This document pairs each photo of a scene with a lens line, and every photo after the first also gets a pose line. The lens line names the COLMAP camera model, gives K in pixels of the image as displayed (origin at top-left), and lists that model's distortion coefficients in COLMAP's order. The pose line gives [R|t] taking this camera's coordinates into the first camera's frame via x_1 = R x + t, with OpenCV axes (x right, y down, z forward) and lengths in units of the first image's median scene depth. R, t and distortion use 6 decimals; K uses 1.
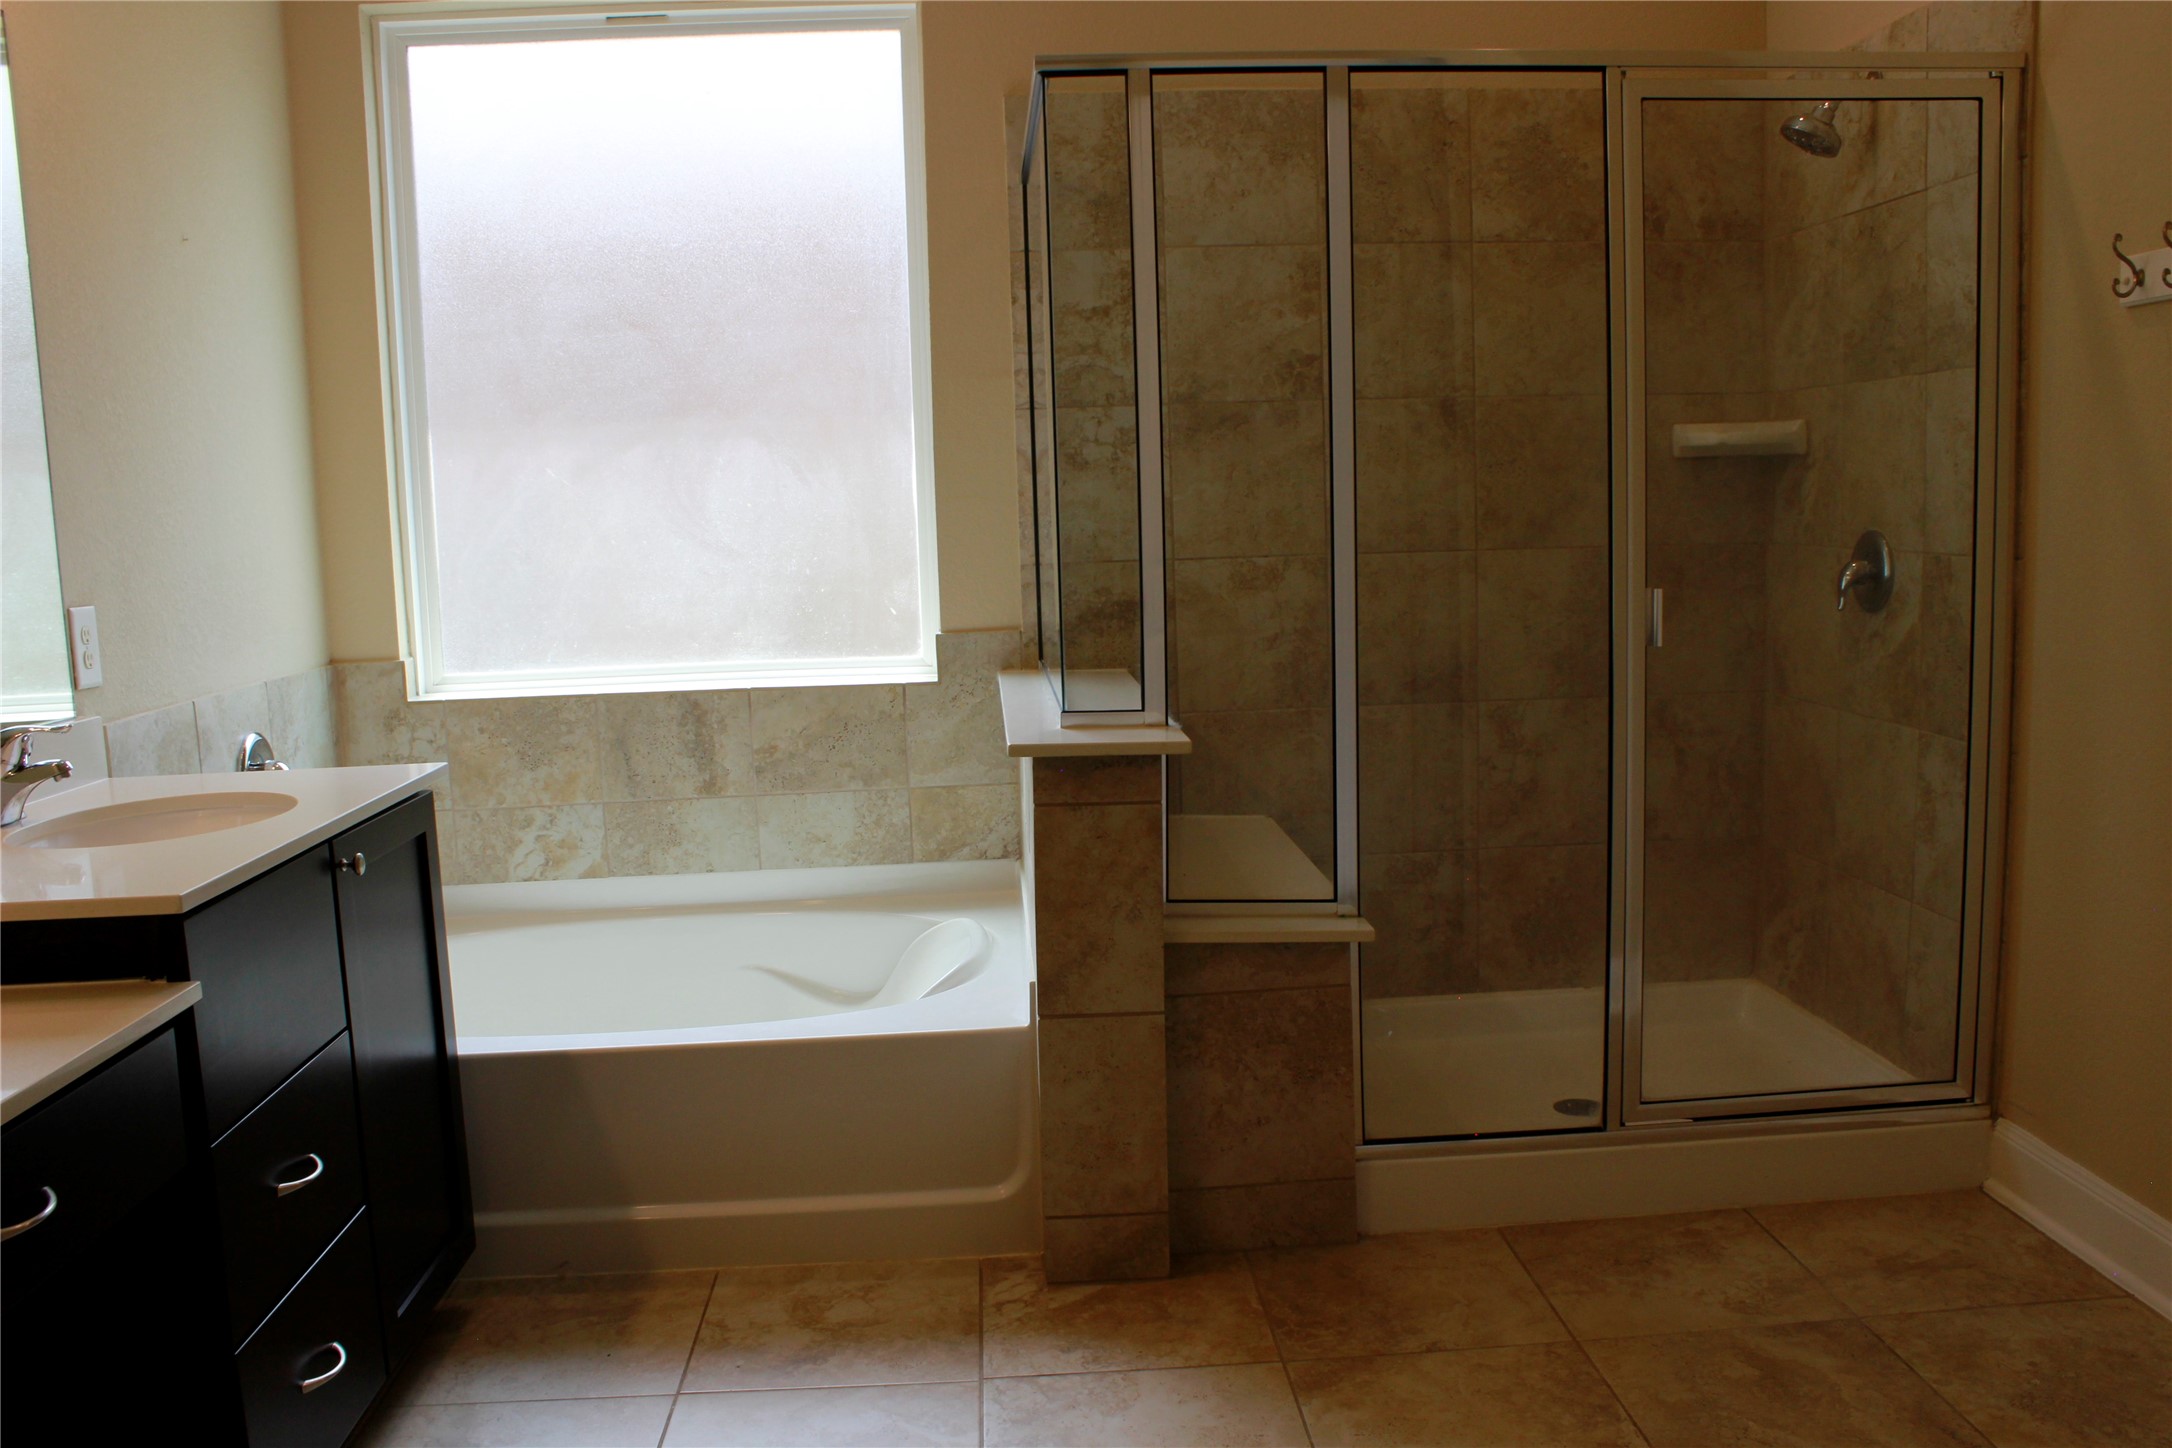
lens RADIAL K [[1805.9, 0, 1091.4], [0, 1805.9, 744.5], [0, 0, 1]] dist [-0.149991, 0.117658]
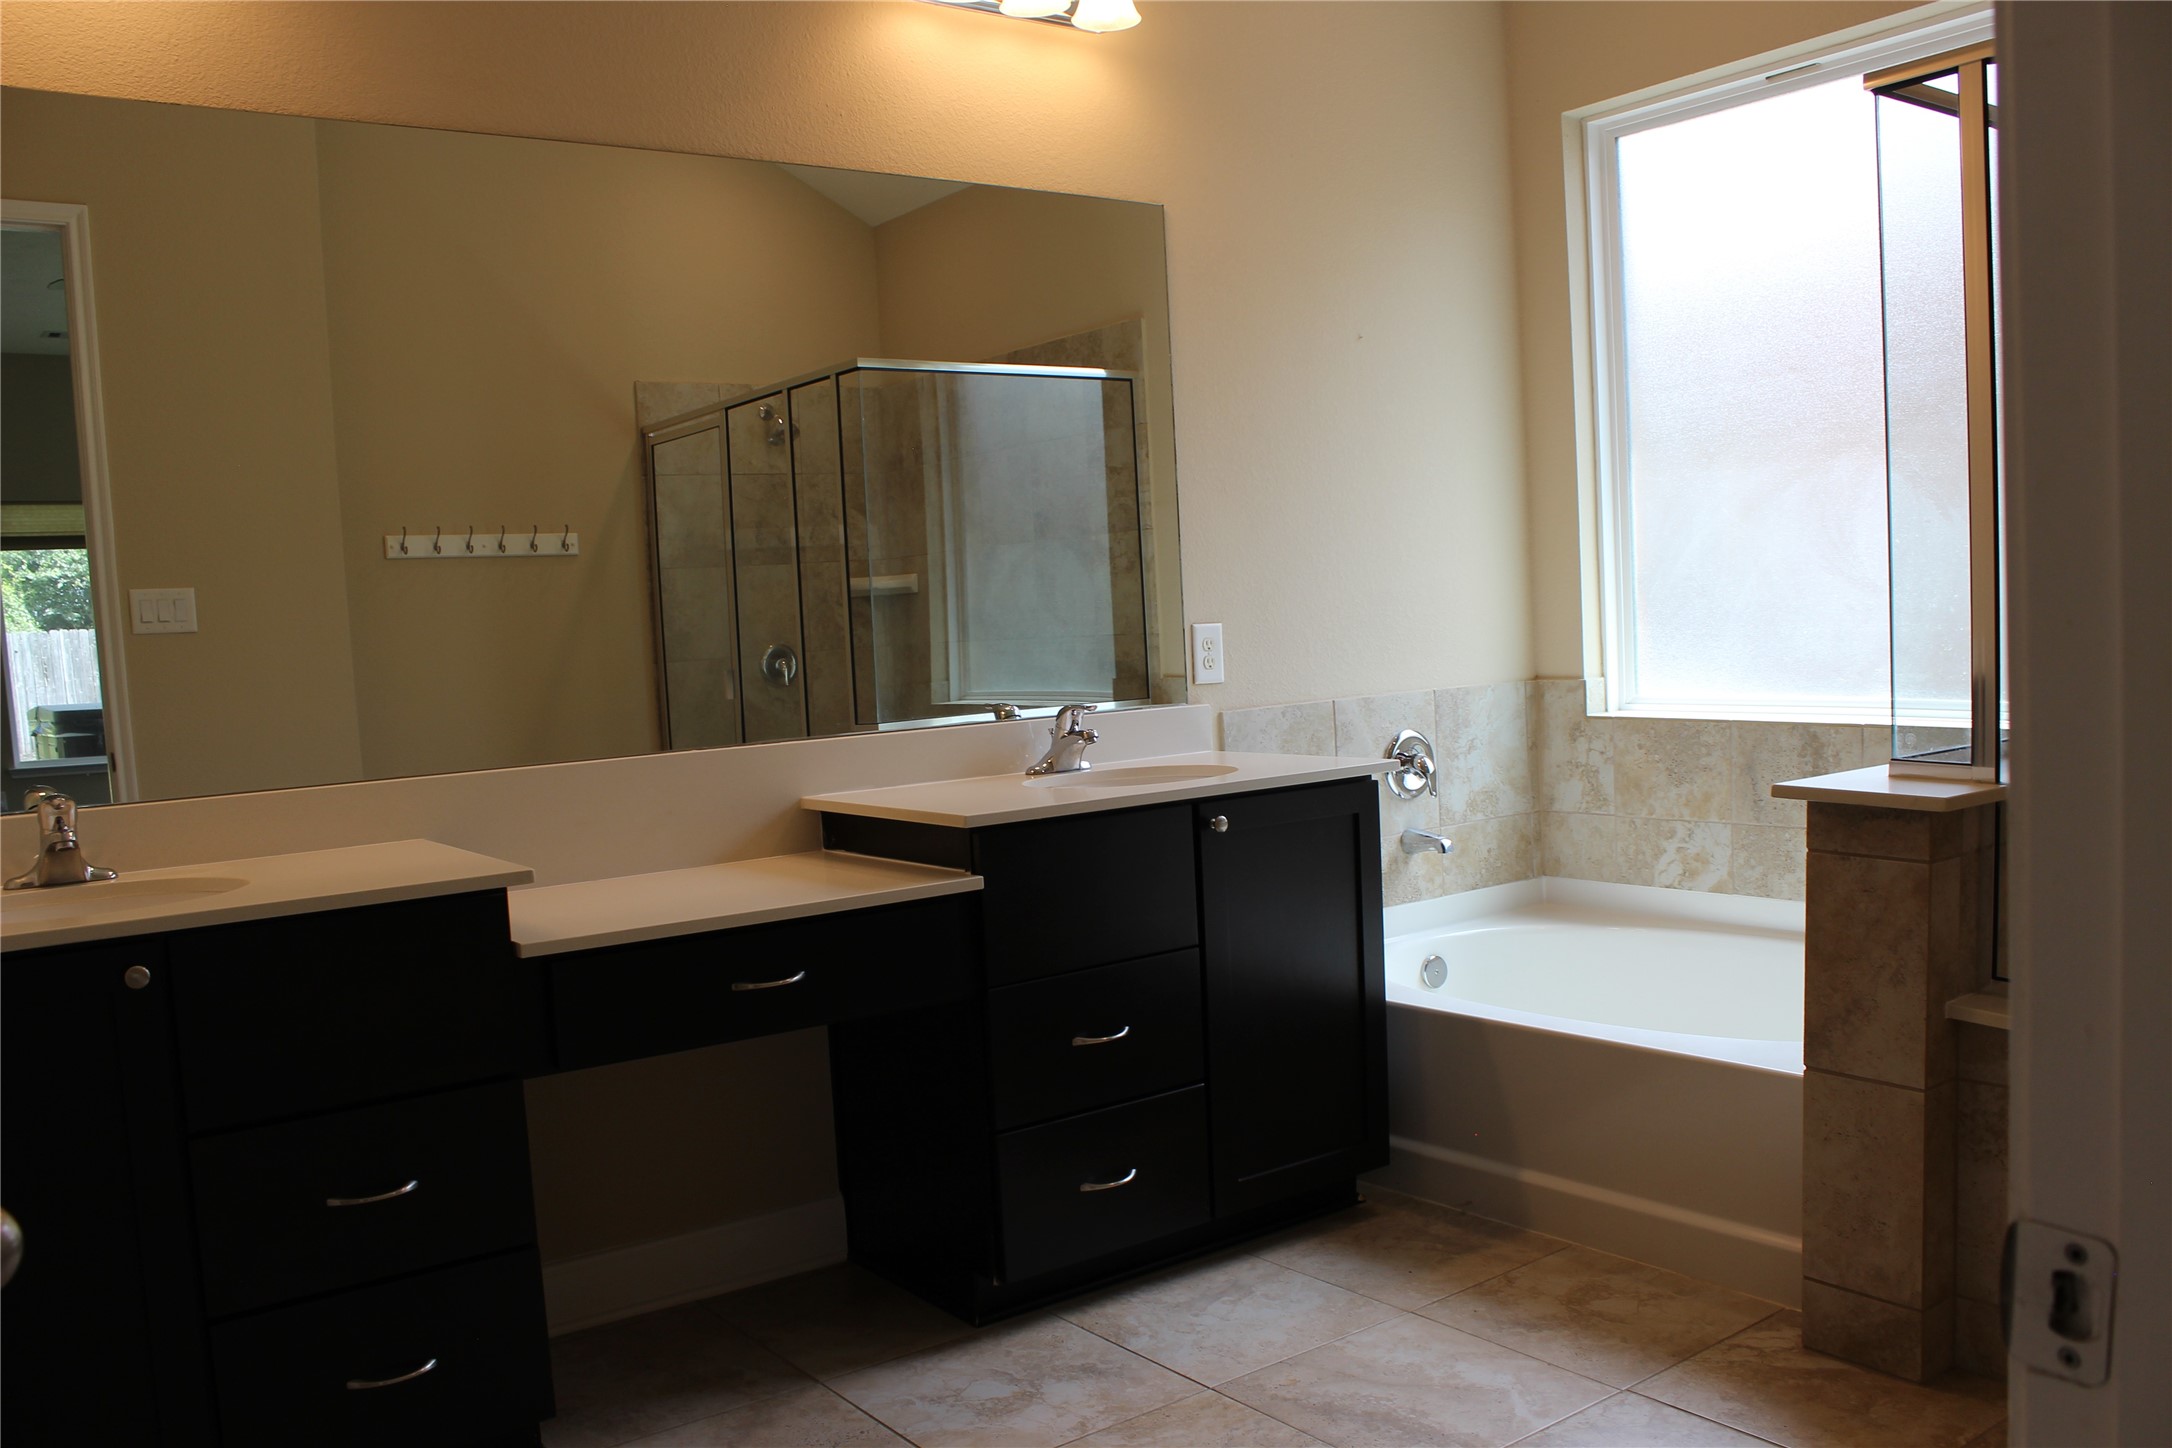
lens RADIAL K [[1805.9, 0, 1092.7], [0, 1805.9, 735.3], [0, 0, 1]] dist [-0.149991, 0.117658]
pose [[0.555111, 0.066929, -0.829079, 0.393328], [-0.083107, 0.996233, 0.024779, -0.014123], [0.827614, 0.055147, 0.558582, 0.101425]]
